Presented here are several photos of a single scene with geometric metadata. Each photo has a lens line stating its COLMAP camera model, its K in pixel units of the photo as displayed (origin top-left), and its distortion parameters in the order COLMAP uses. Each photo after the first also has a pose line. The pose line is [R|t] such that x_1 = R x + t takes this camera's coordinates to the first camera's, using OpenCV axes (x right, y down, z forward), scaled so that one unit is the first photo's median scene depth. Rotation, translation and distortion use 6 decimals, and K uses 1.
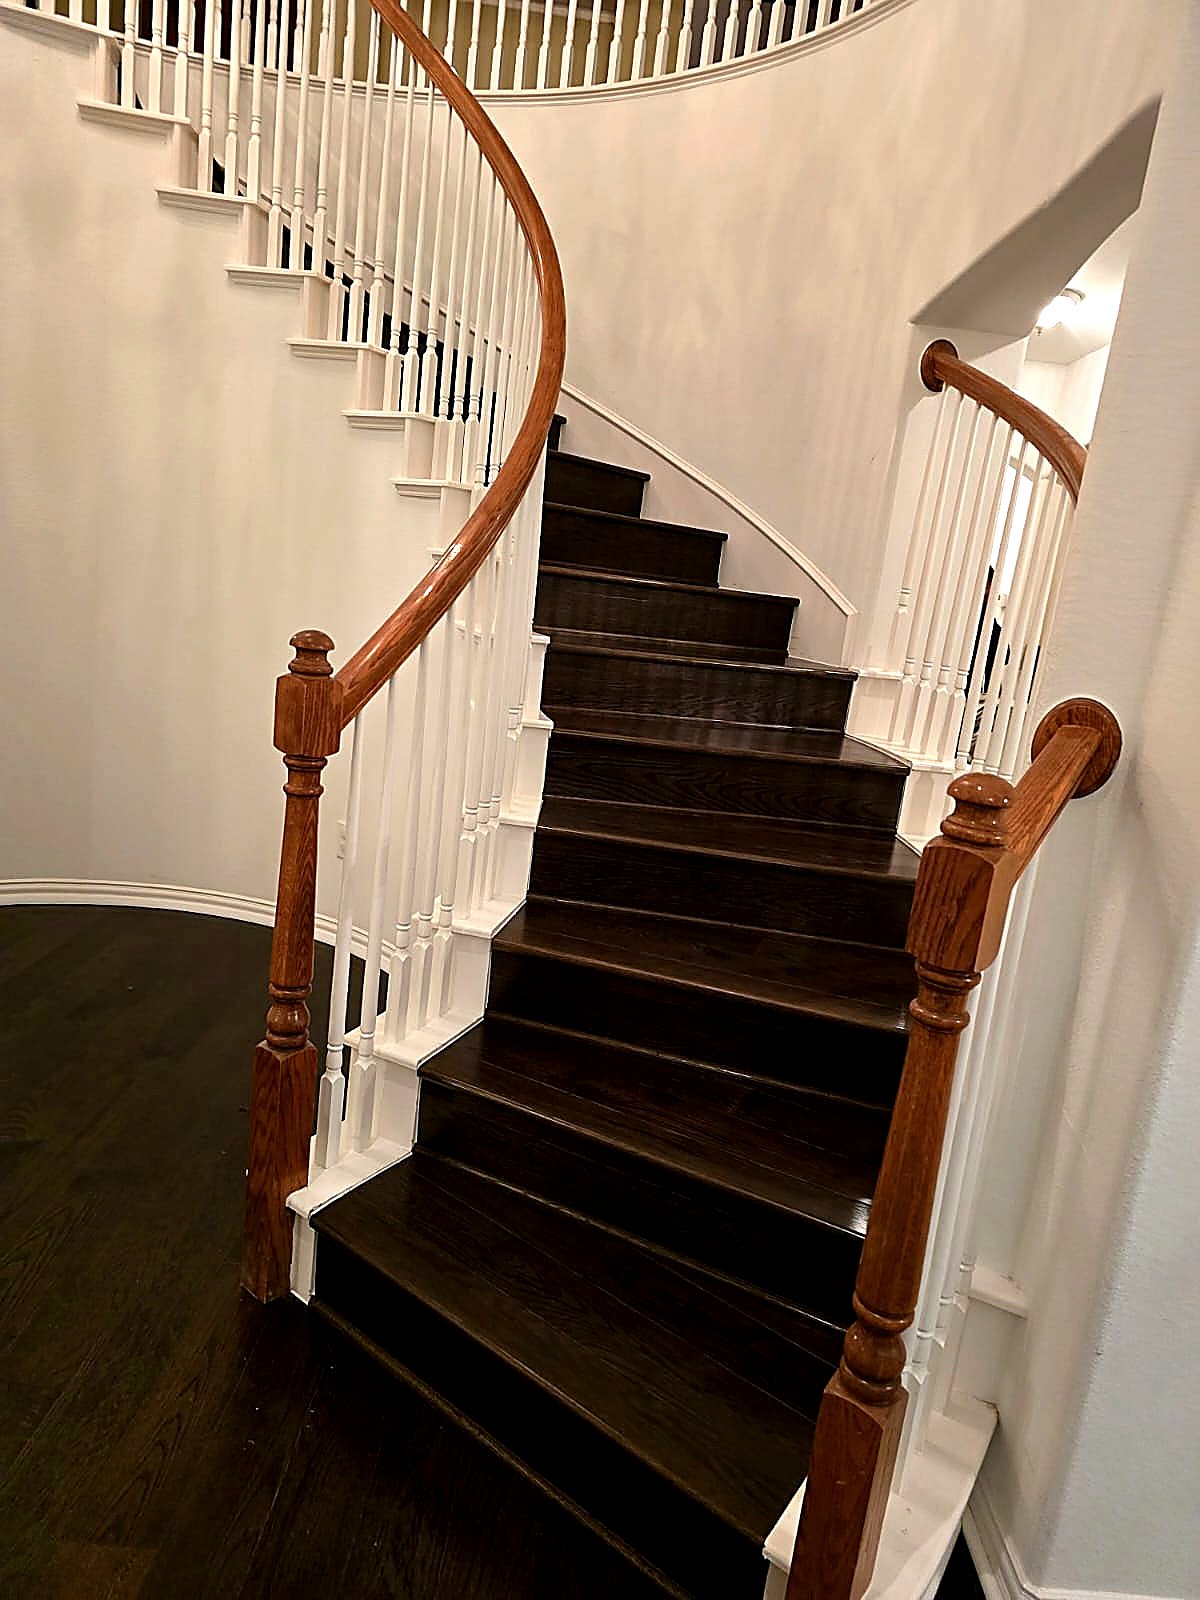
lens RADIAL K [[1194.0, 0, 600.8], [0, 1194.0, 800.0], [0, 0, 1]] dist [0.003137, -0.063491]
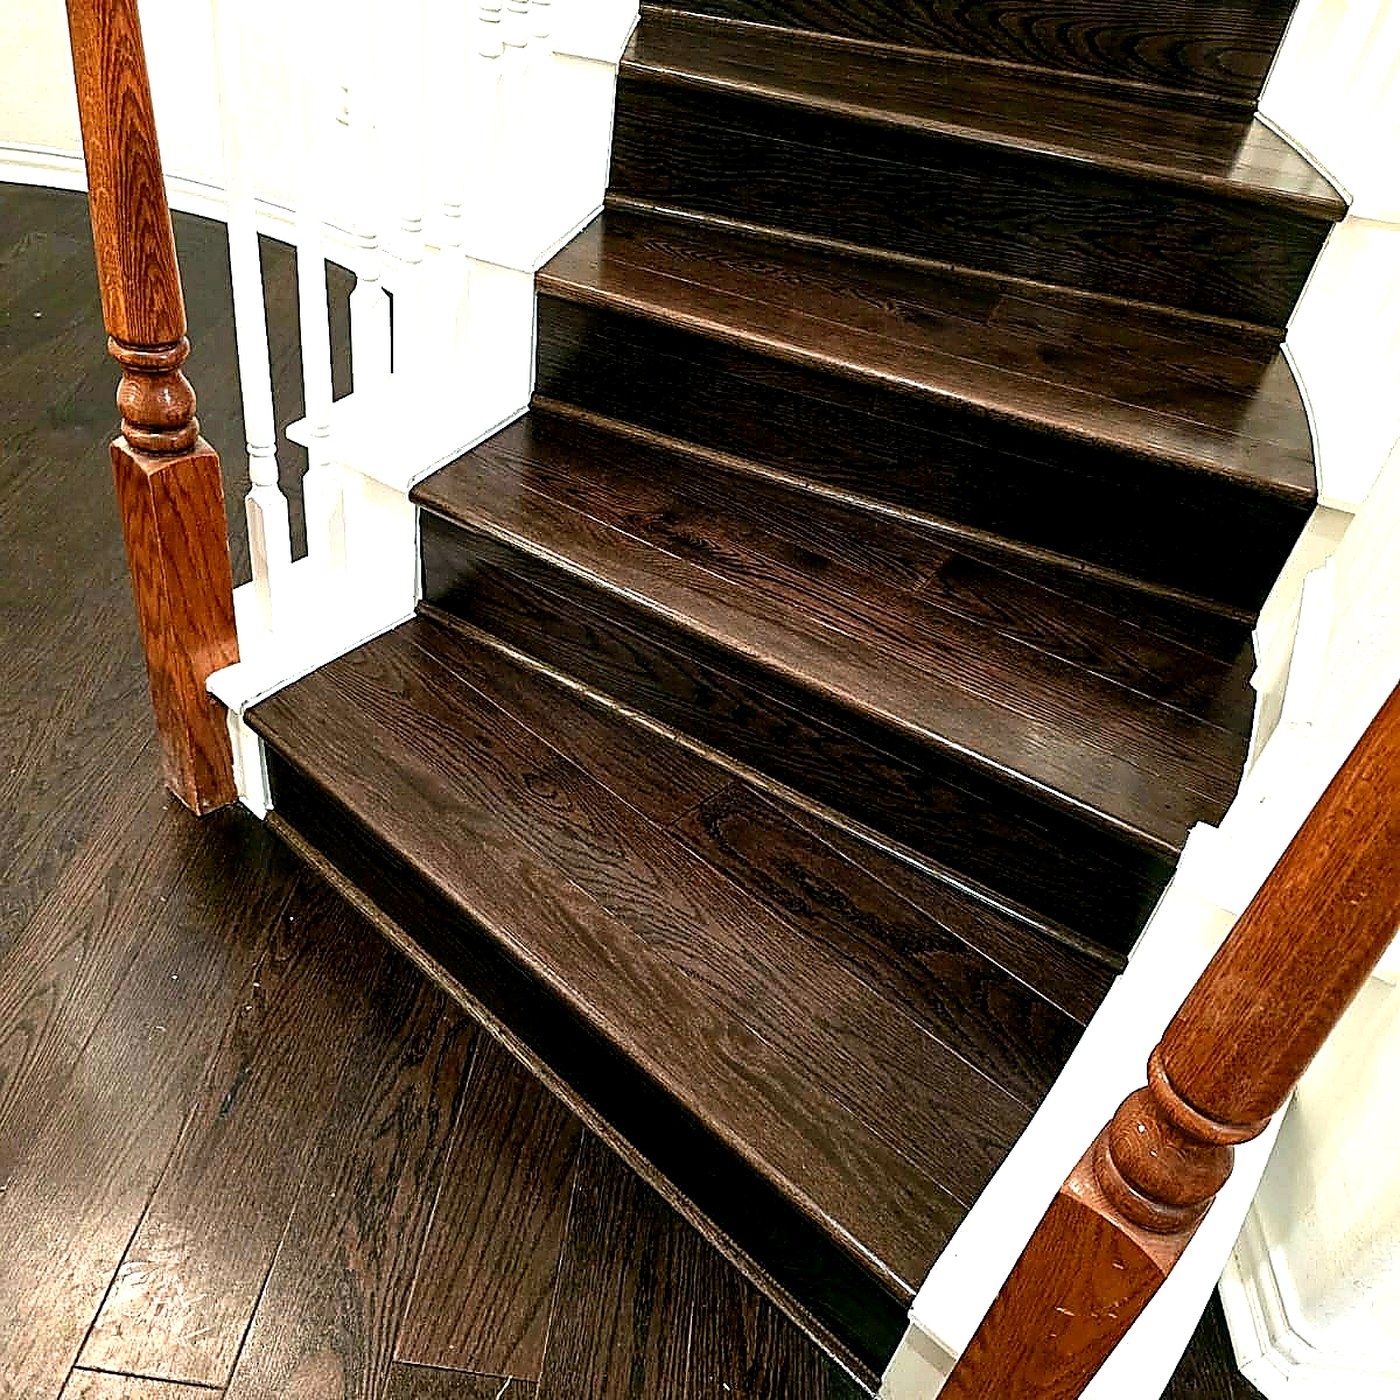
lens RADIAL K [[1278.5, 0, 705.3], [0, 1278.5, 672.9], [0, 0, 1]] dist [0.087998, -0.077509]
pose [[0.997689, 0.059758, -0.032328, 0.023788], [-0.041556, 0.913158, 0.405483, 0.039101], [0.053752, -0.403202, 0.913531, 0.380078]]
